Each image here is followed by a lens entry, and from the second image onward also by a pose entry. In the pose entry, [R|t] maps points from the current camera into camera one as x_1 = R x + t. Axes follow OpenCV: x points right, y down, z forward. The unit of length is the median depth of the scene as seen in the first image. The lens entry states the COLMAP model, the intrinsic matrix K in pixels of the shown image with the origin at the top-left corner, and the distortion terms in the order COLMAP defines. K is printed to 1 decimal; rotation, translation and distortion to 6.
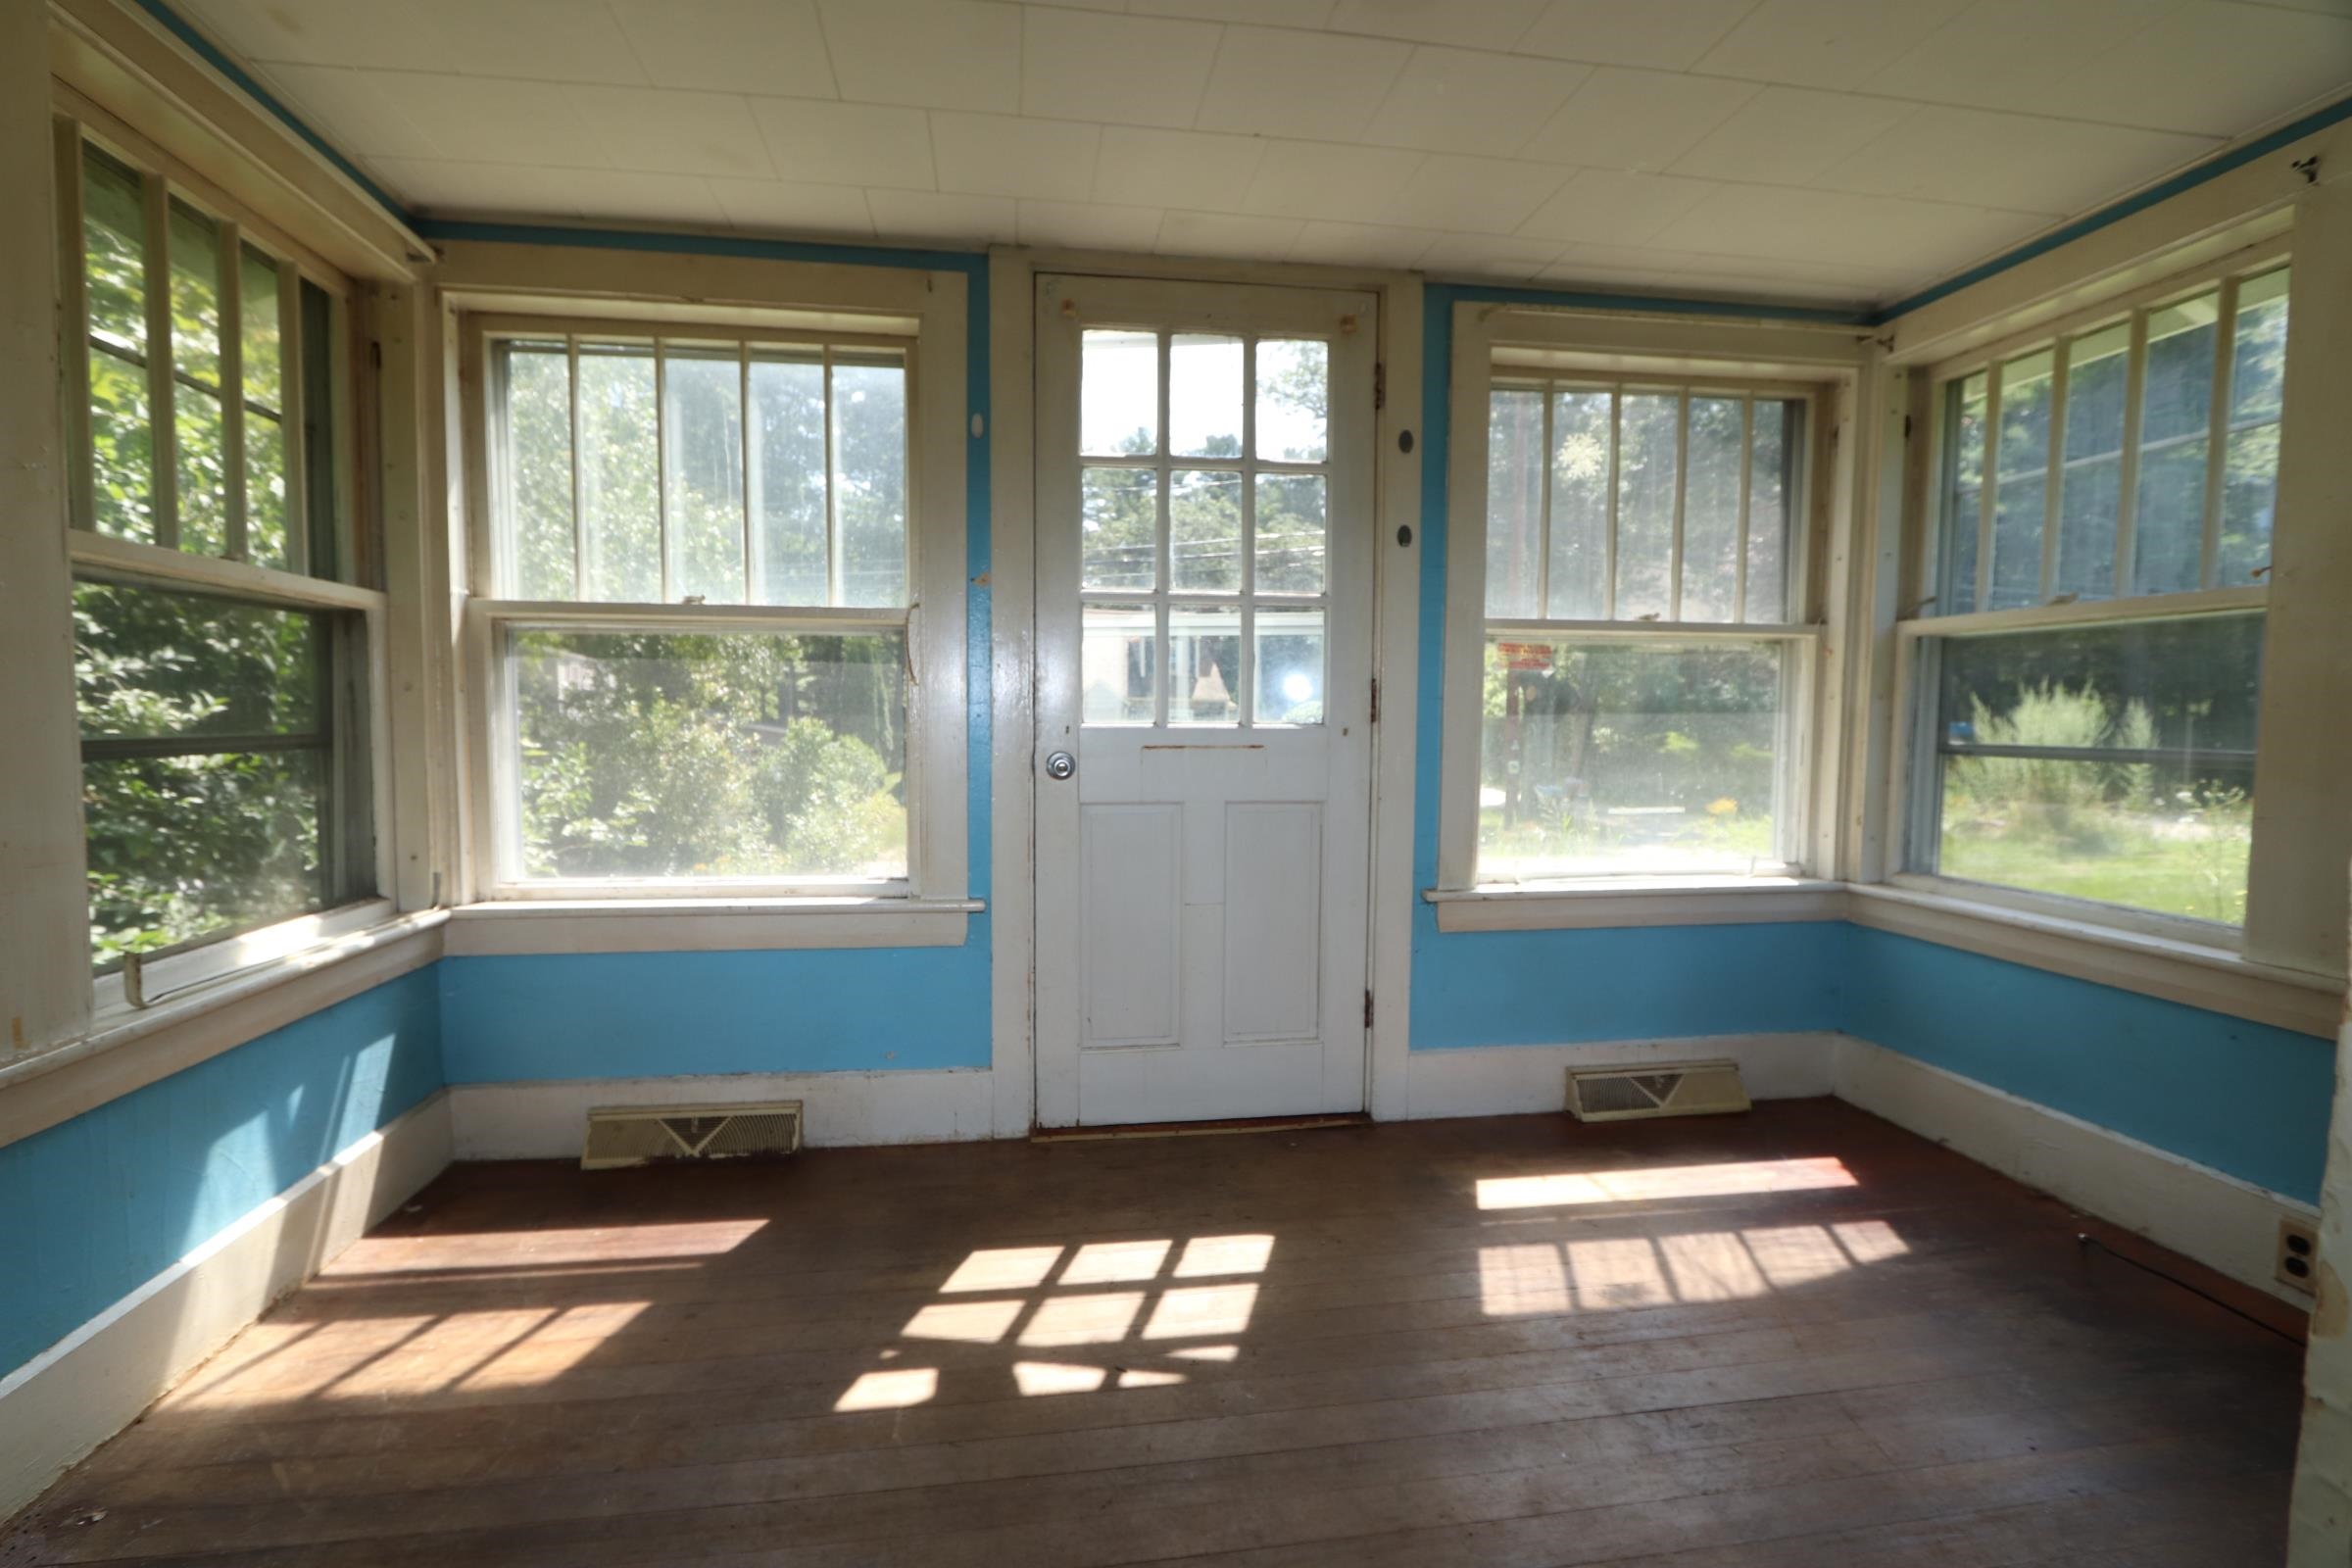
lens RADIAL K [[1074.5, 0, 1159.9], [0, 1074.5, 781.6], [0, 0, 1]] dist [-0.018728, 0.003388]
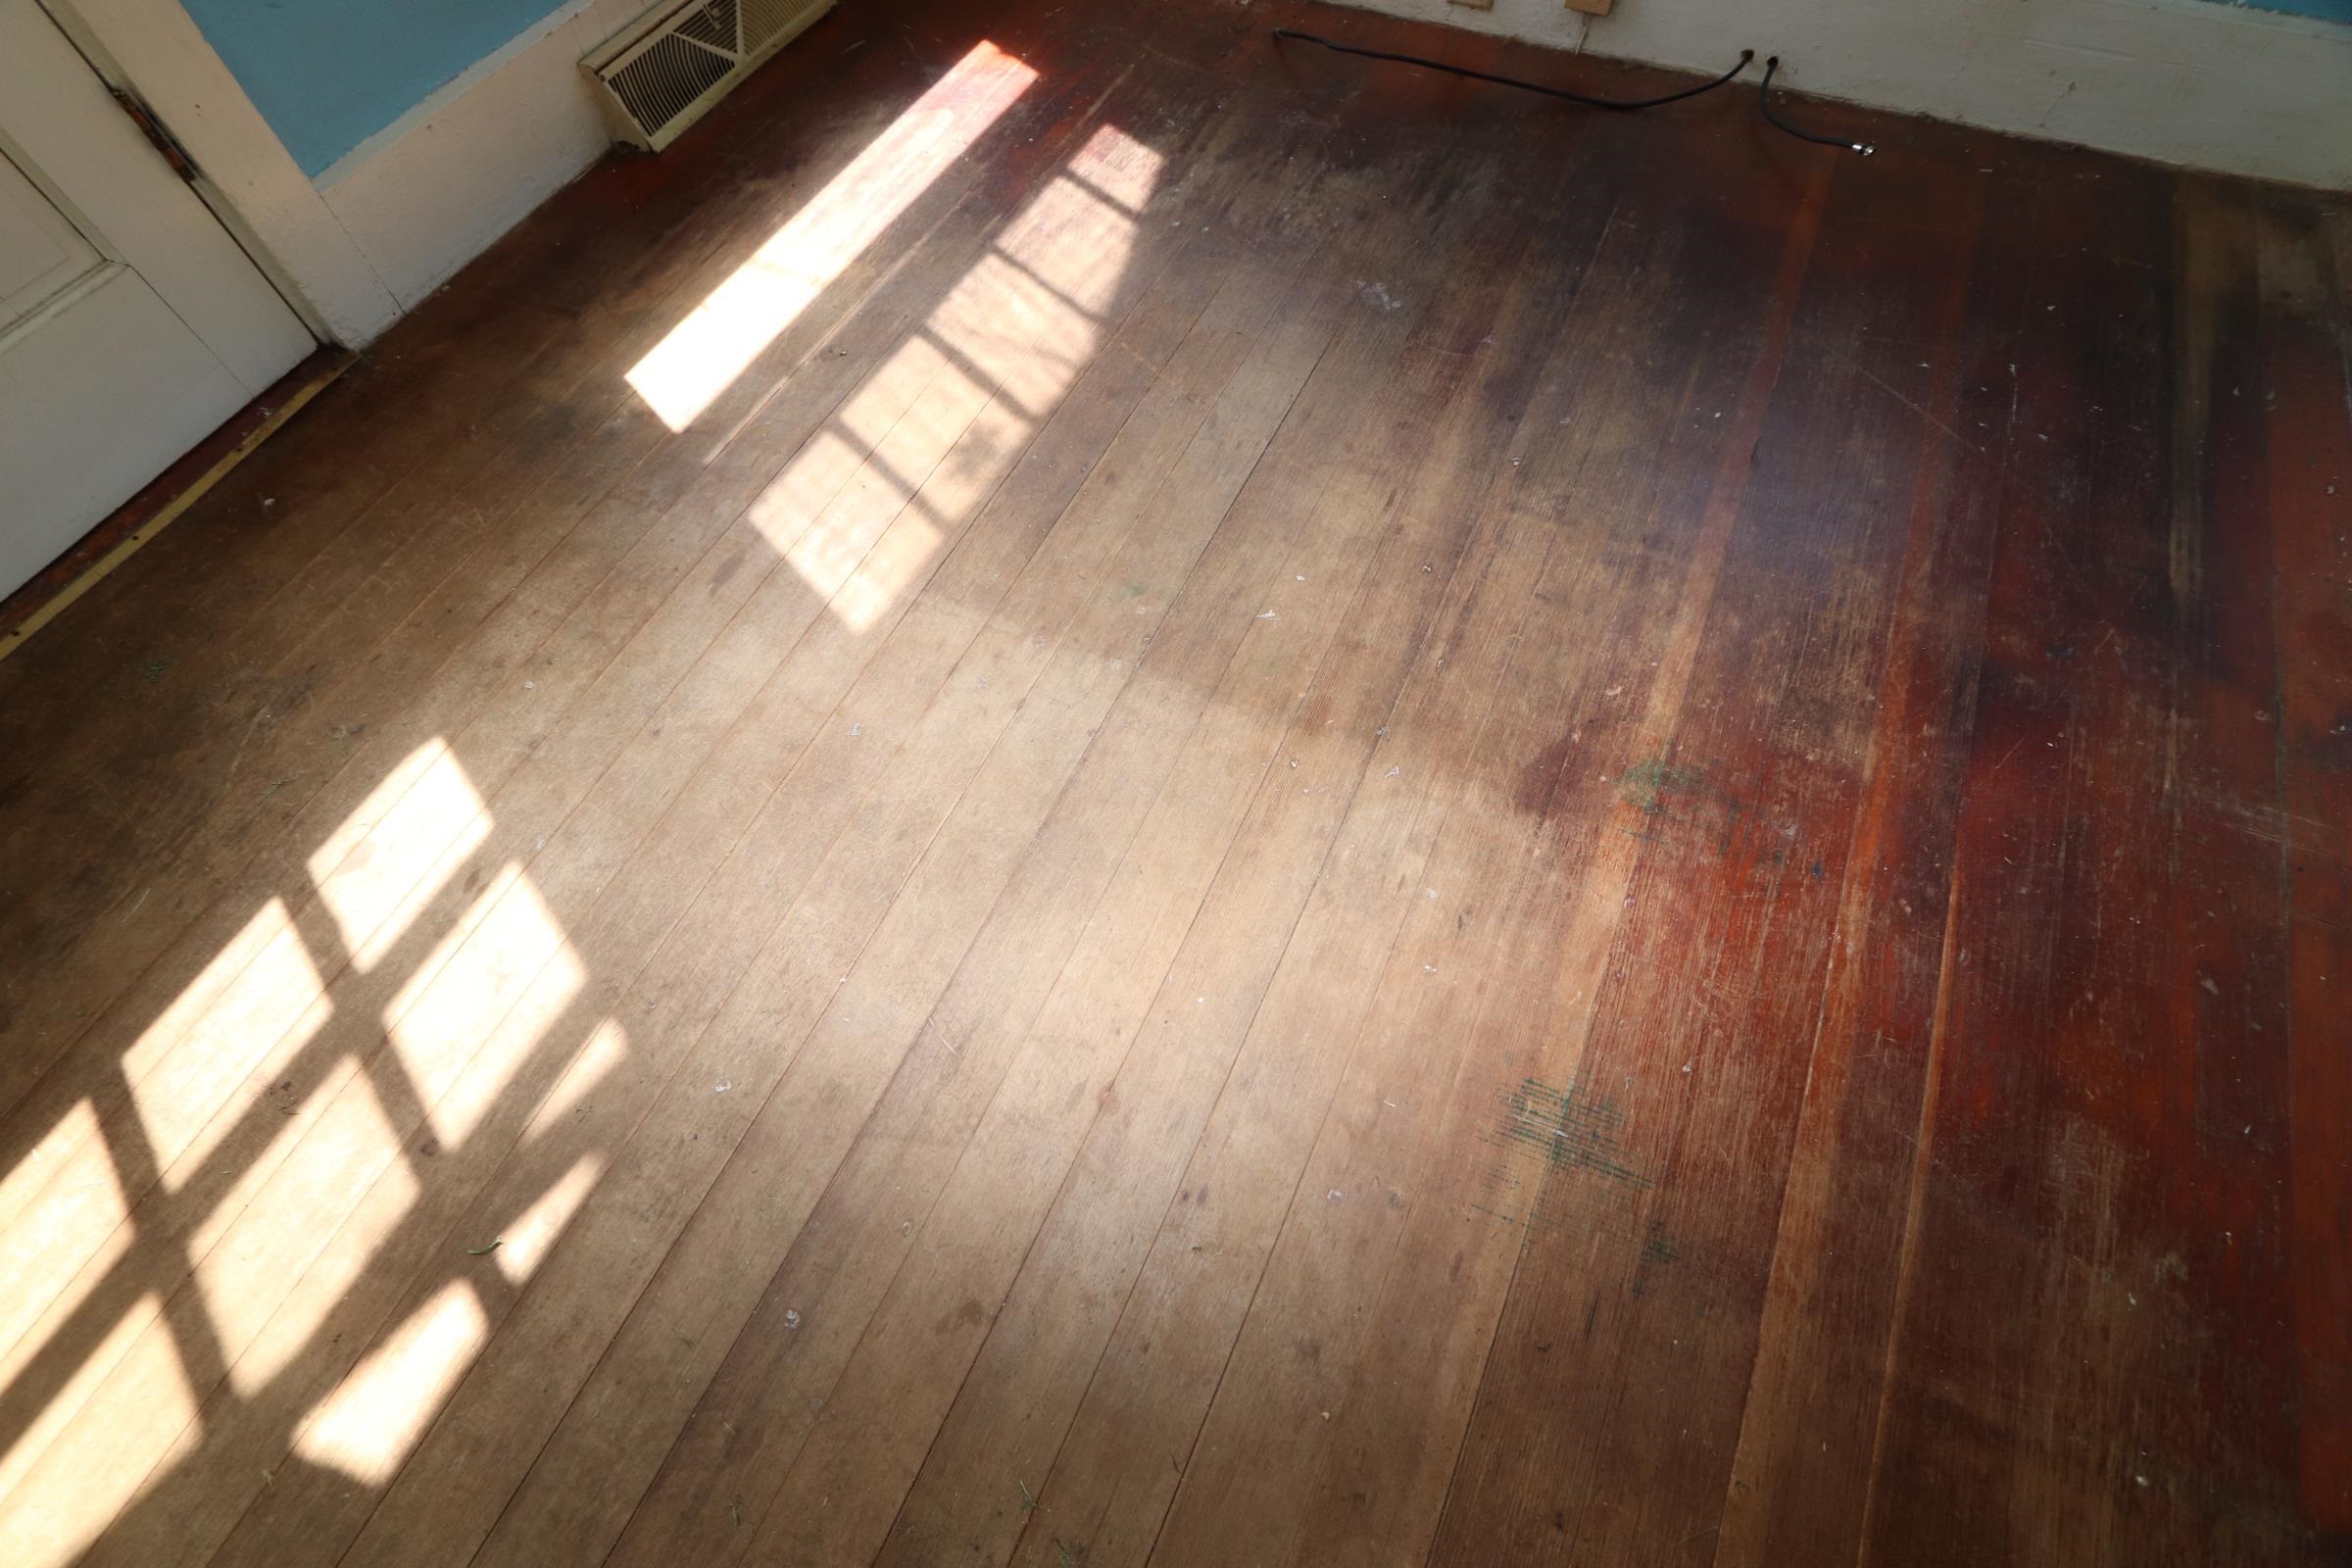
lens RADIAL K [[1074.5, 0, 1159.4], [0, 1074.5, 788.5], [0, 0, 1]] dist [-0.018728, 0.003388]
pose [[0.562940, -0.729789, 0.387952, 0.074554], [0.089042, 0.520212, 0.849383, 0.027903], [-0.821687, -0.443607, 0.357830, 0.457364]]
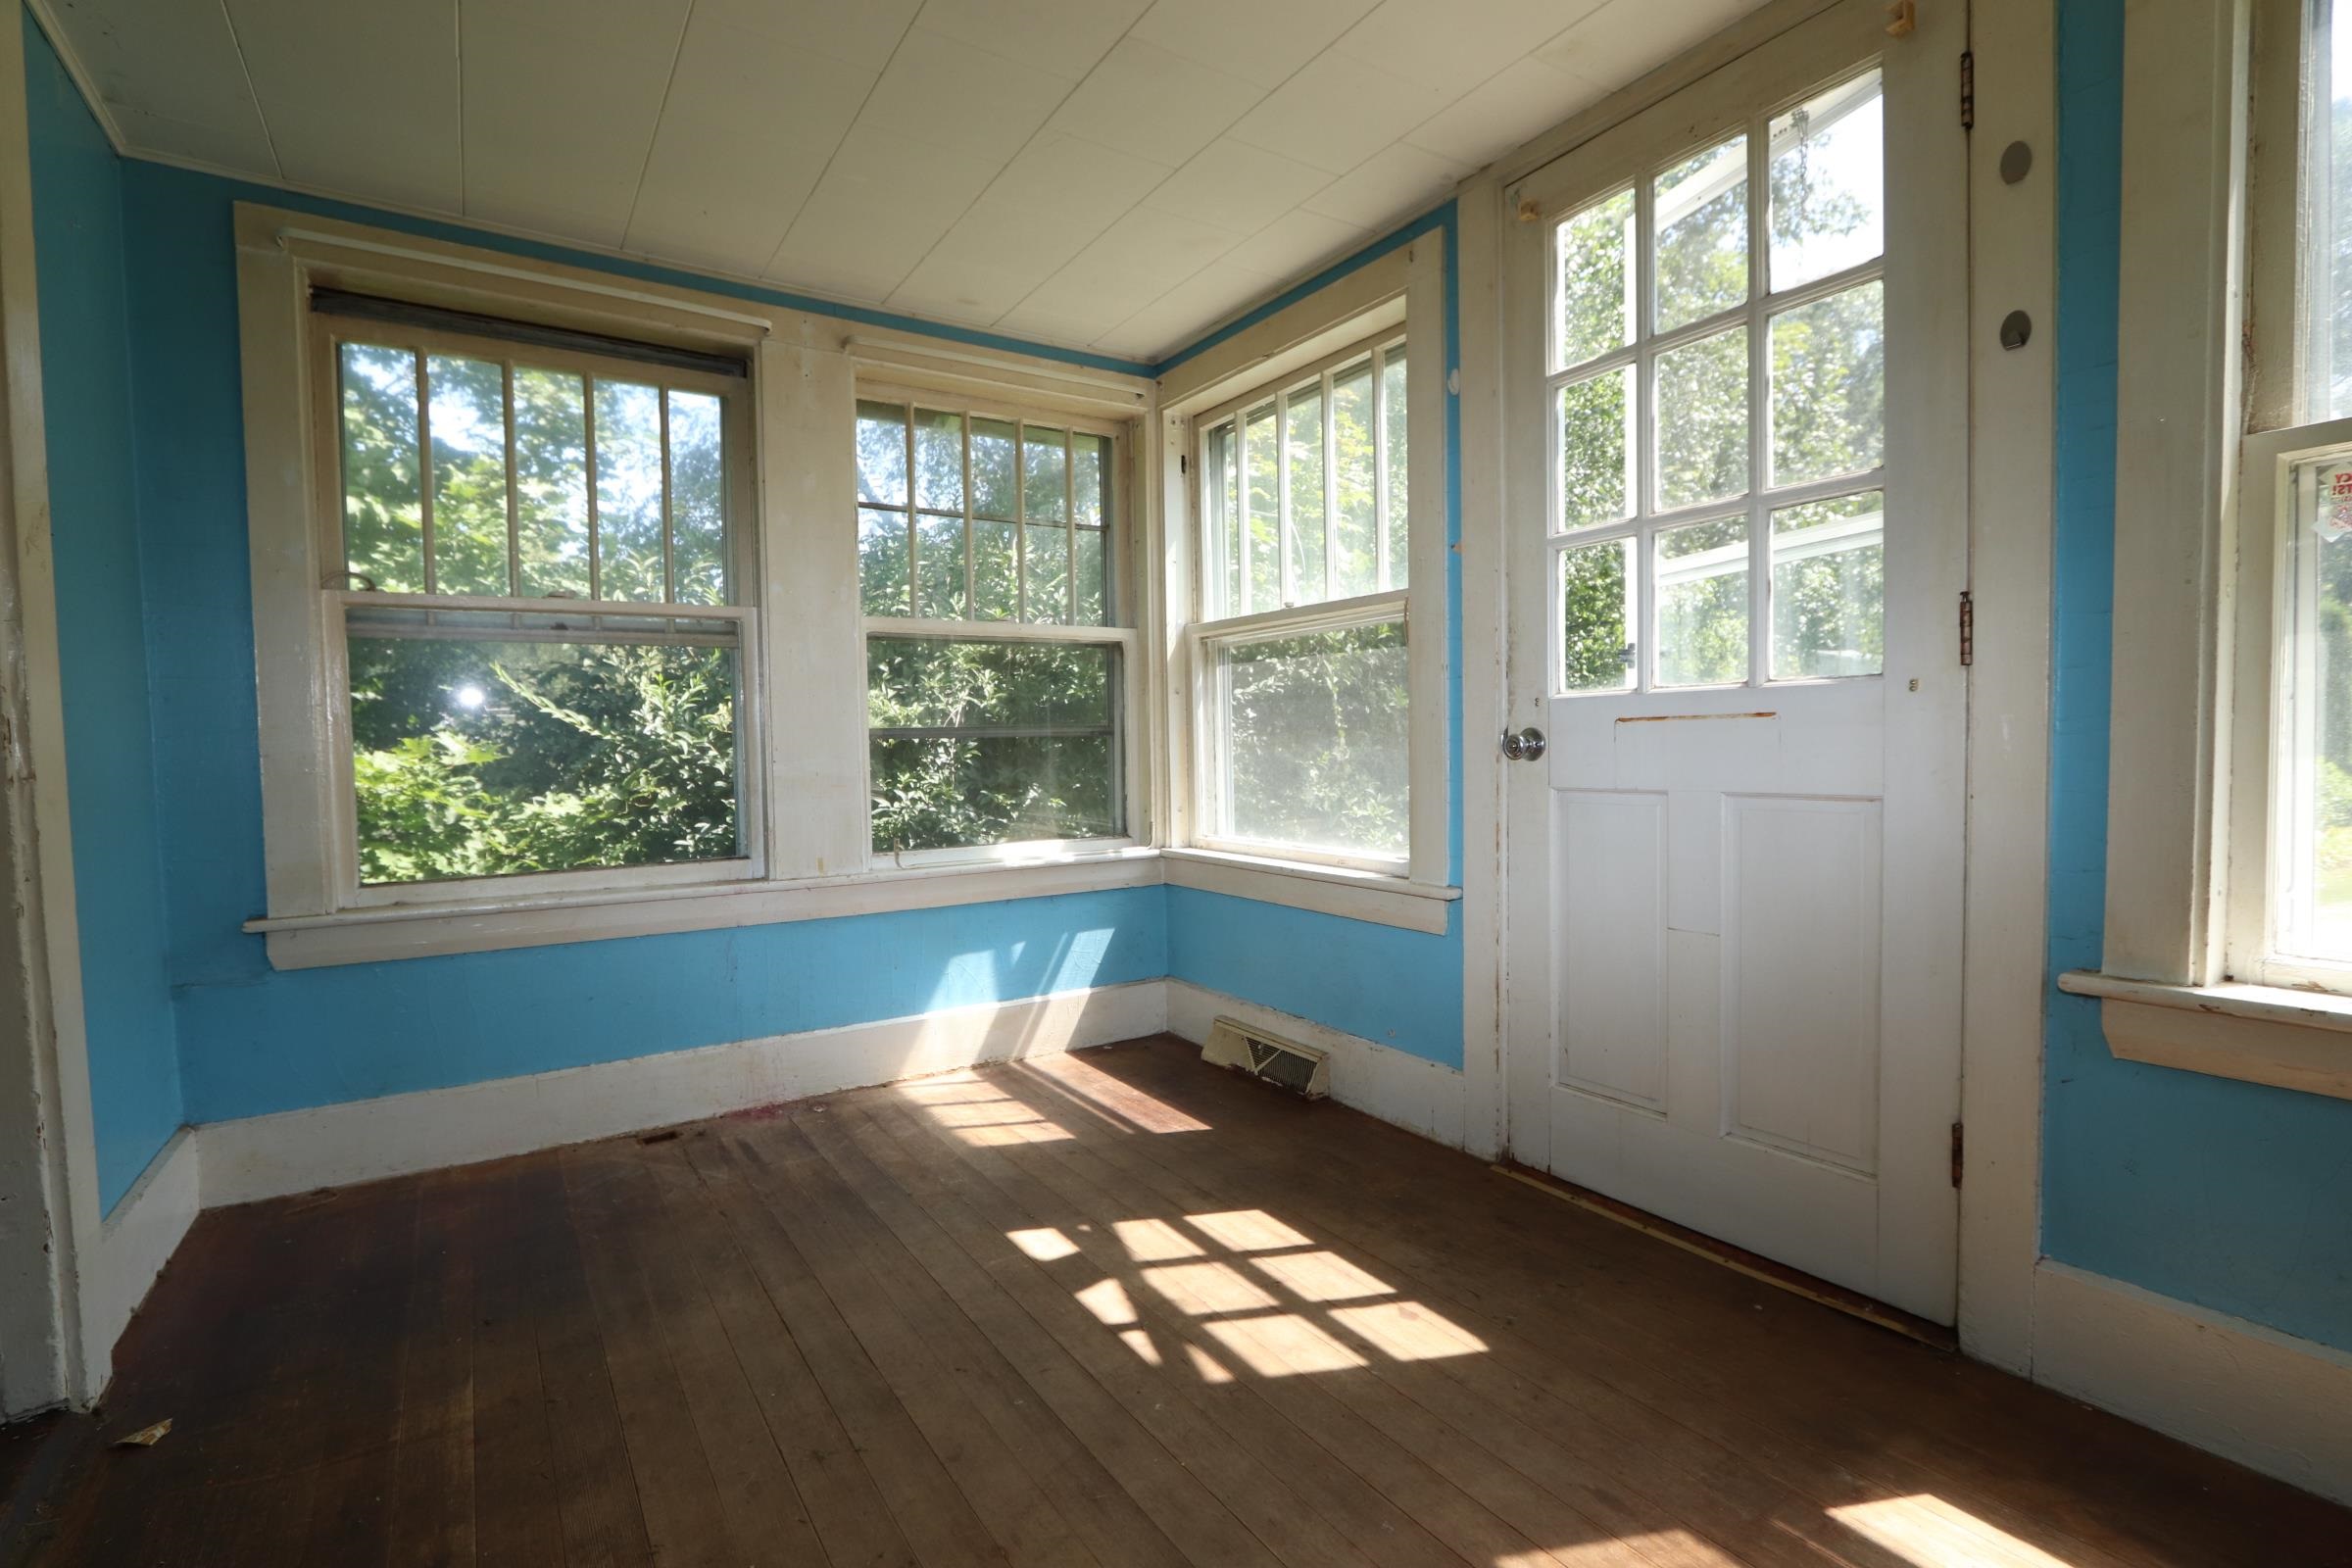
lens RADIAL K [[1074.5, 0, 1159.2], [0, 1074.5, 779.7], [0, 0, 1]] dist [-0.018728, 0.003388]
pose [[0.411957, 0.020121, -0.910981, 0.612447], [-0.031610, 0.999470, 0.007781, 0.017734], [0.910655, 0.025591, 0.412375, 0.407068]]
